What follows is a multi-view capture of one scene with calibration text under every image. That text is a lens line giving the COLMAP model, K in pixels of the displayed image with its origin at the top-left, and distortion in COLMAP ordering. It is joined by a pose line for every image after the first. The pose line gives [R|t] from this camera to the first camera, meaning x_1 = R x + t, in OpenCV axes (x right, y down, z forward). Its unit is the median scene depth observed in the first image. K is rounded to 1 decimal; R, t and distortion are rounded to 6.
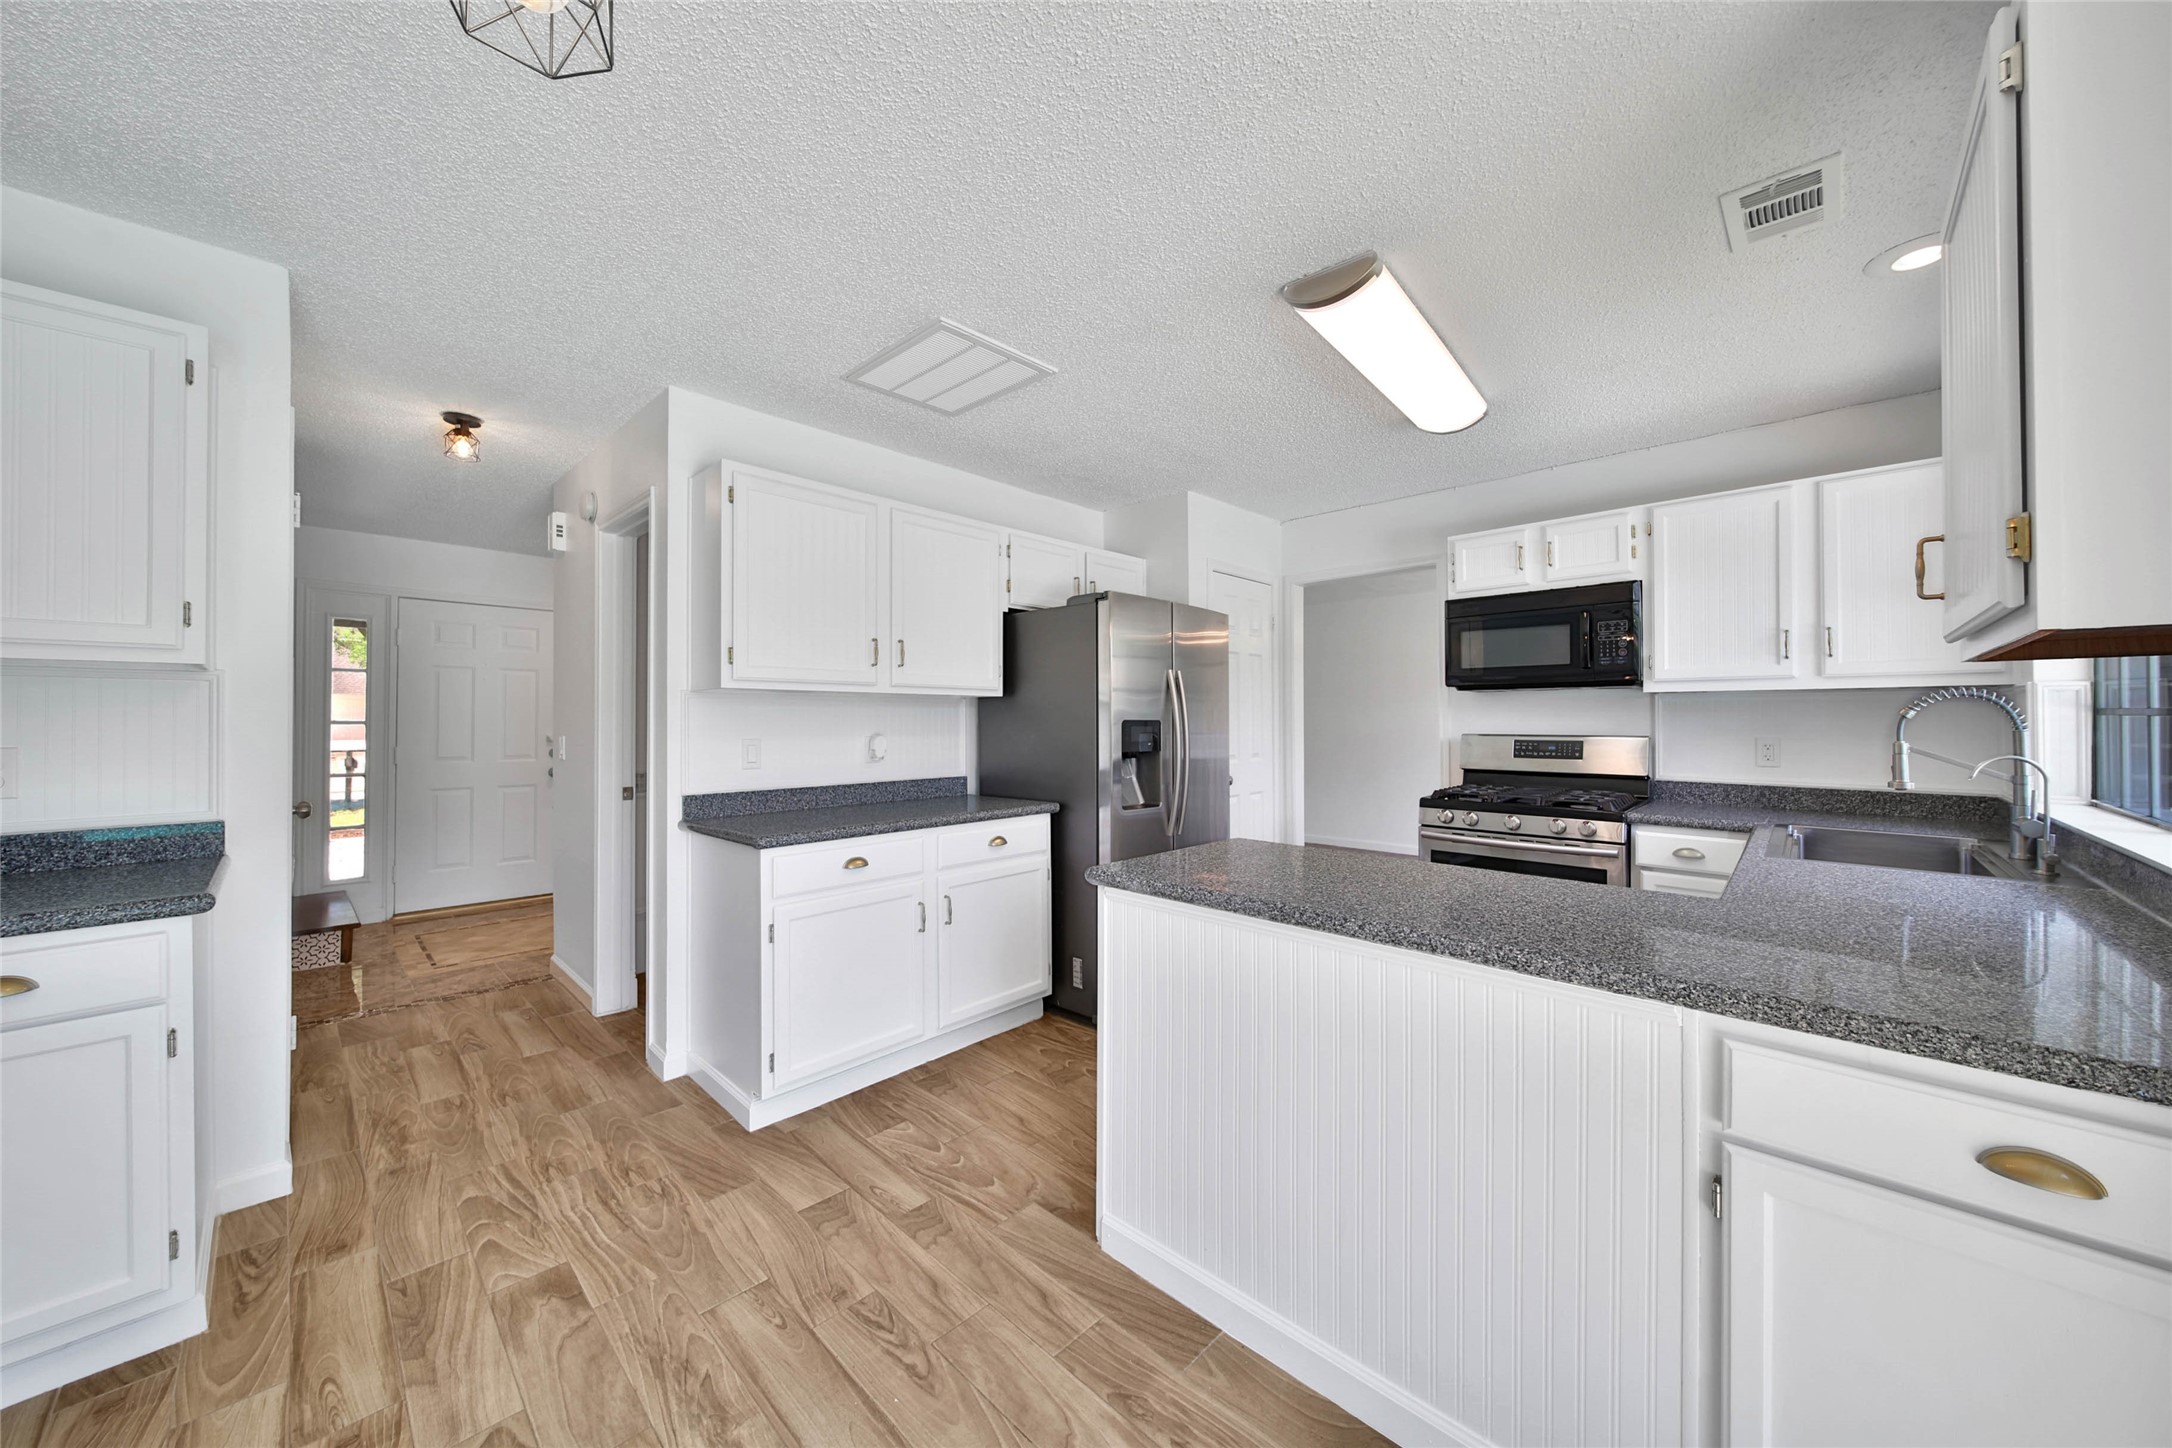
lens RADIAL K [[780.7, 0, 1086.1], [0, 780.7, 707.0], [0, 0, 1]] dist [-0.000669, -0.001586]
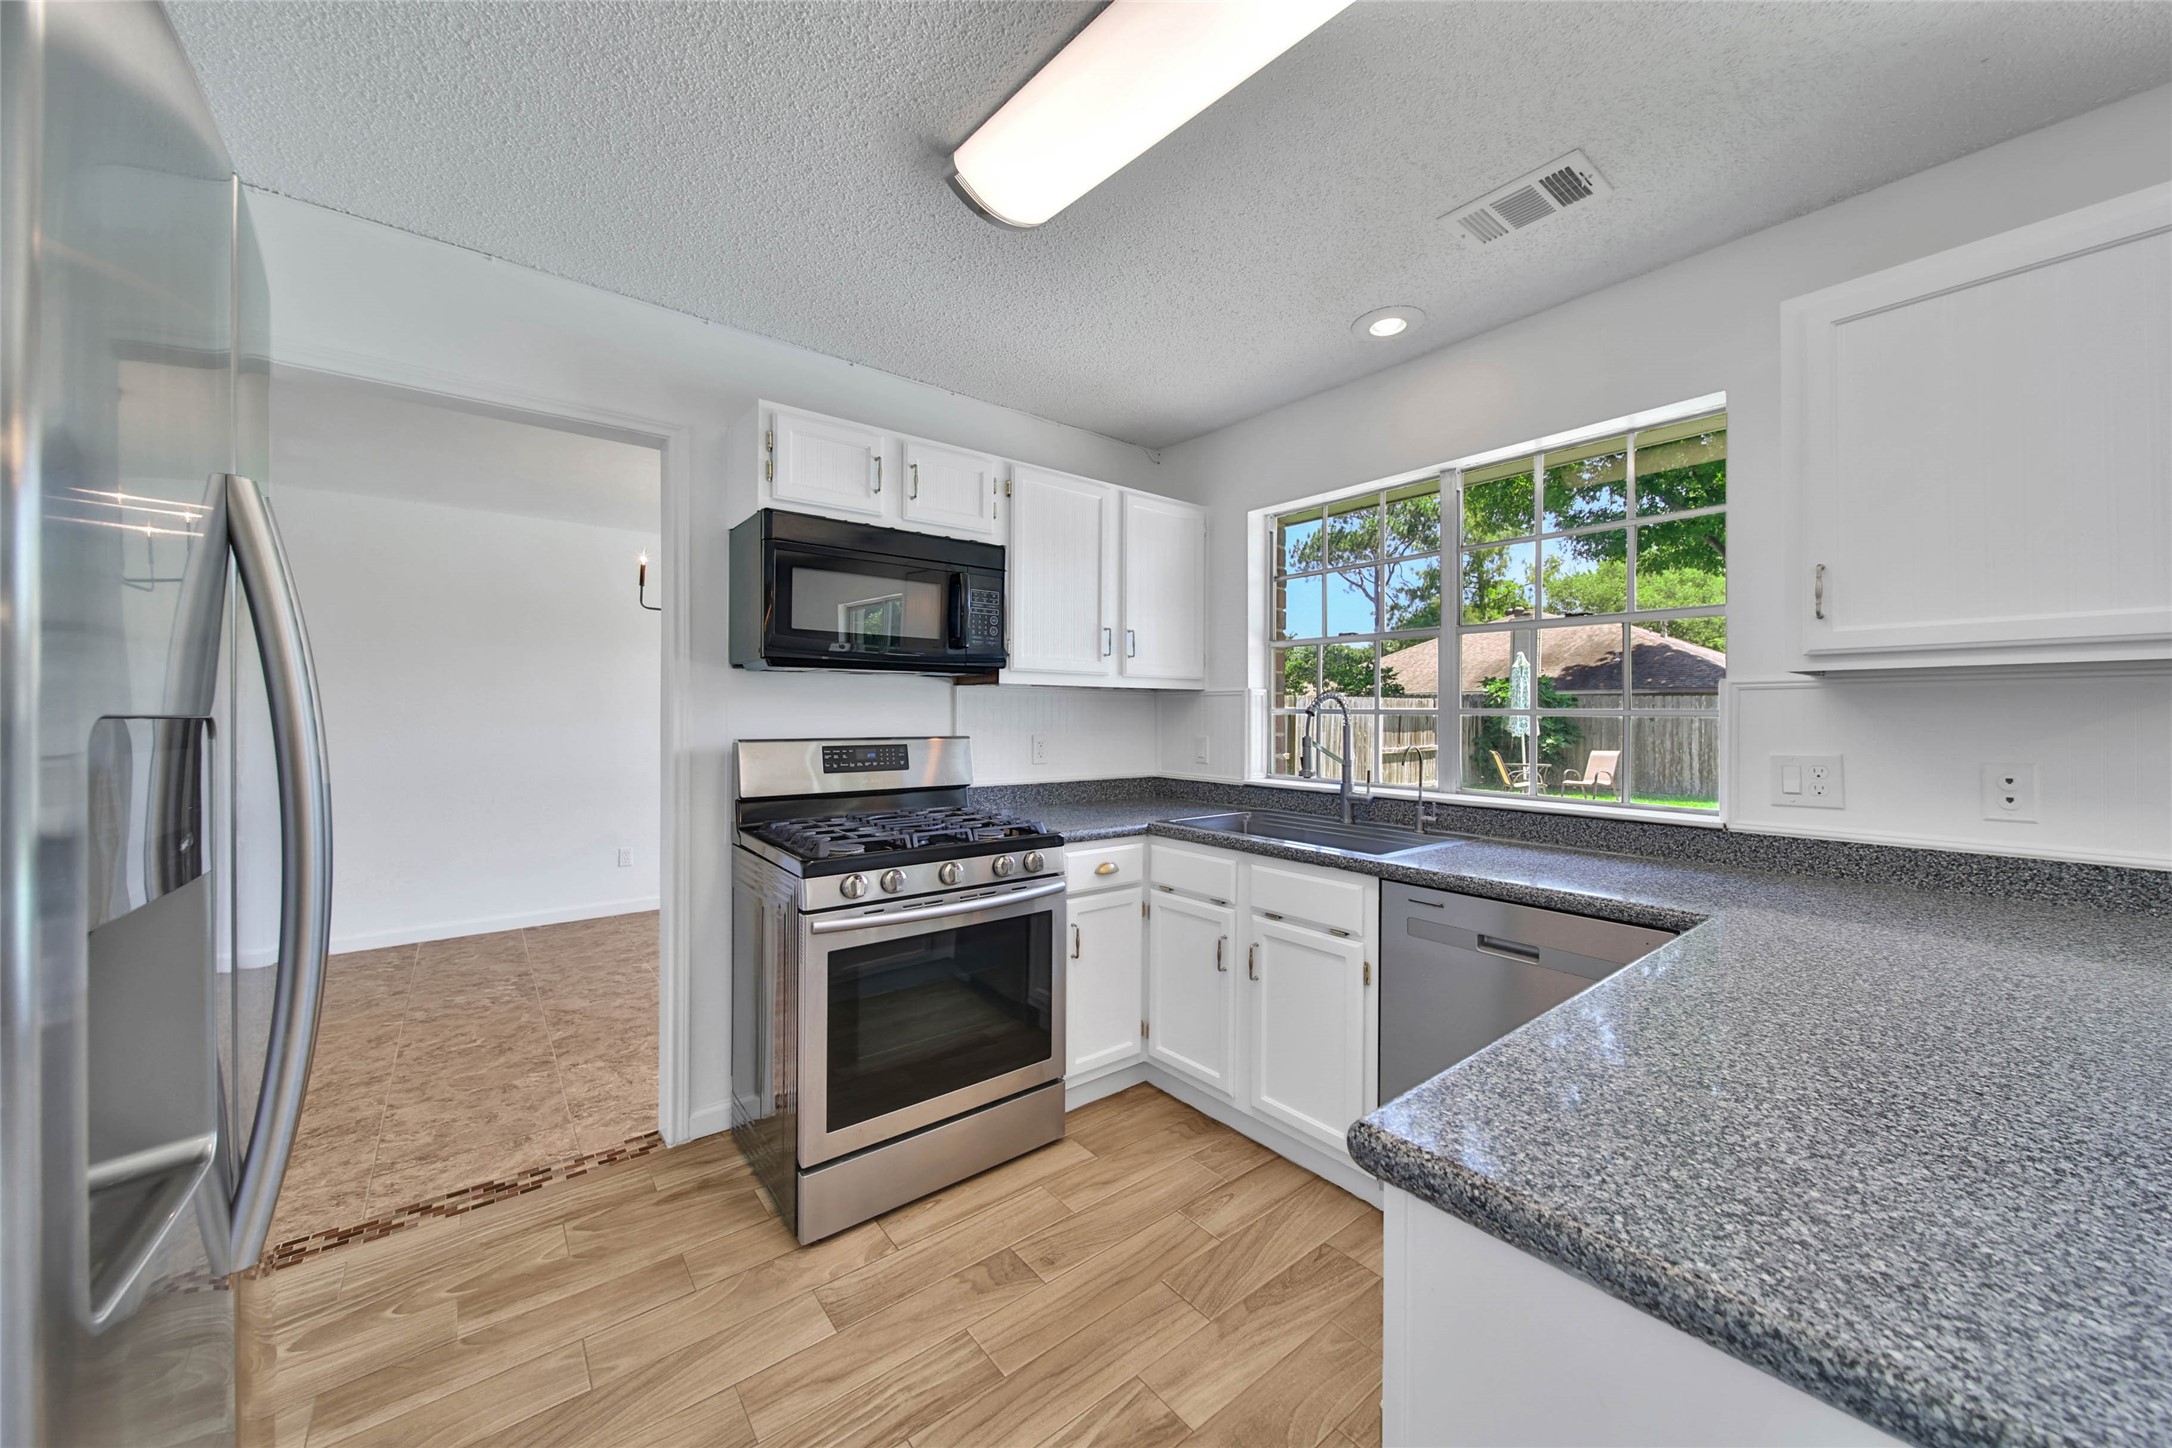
lens RADIAL K [[780.7, 0, 1107.8], [0, 780.7, 711.8], [0, 0, 1]] dist [-0.000669, -0.001586]
pose [[0.127807, 0.007130, 0.991773, -0.089665], [-0.022030, 0.999748, -0.004349, 0.012302], [-0.991554, -0.021292, 0.127932, 0.770151]]
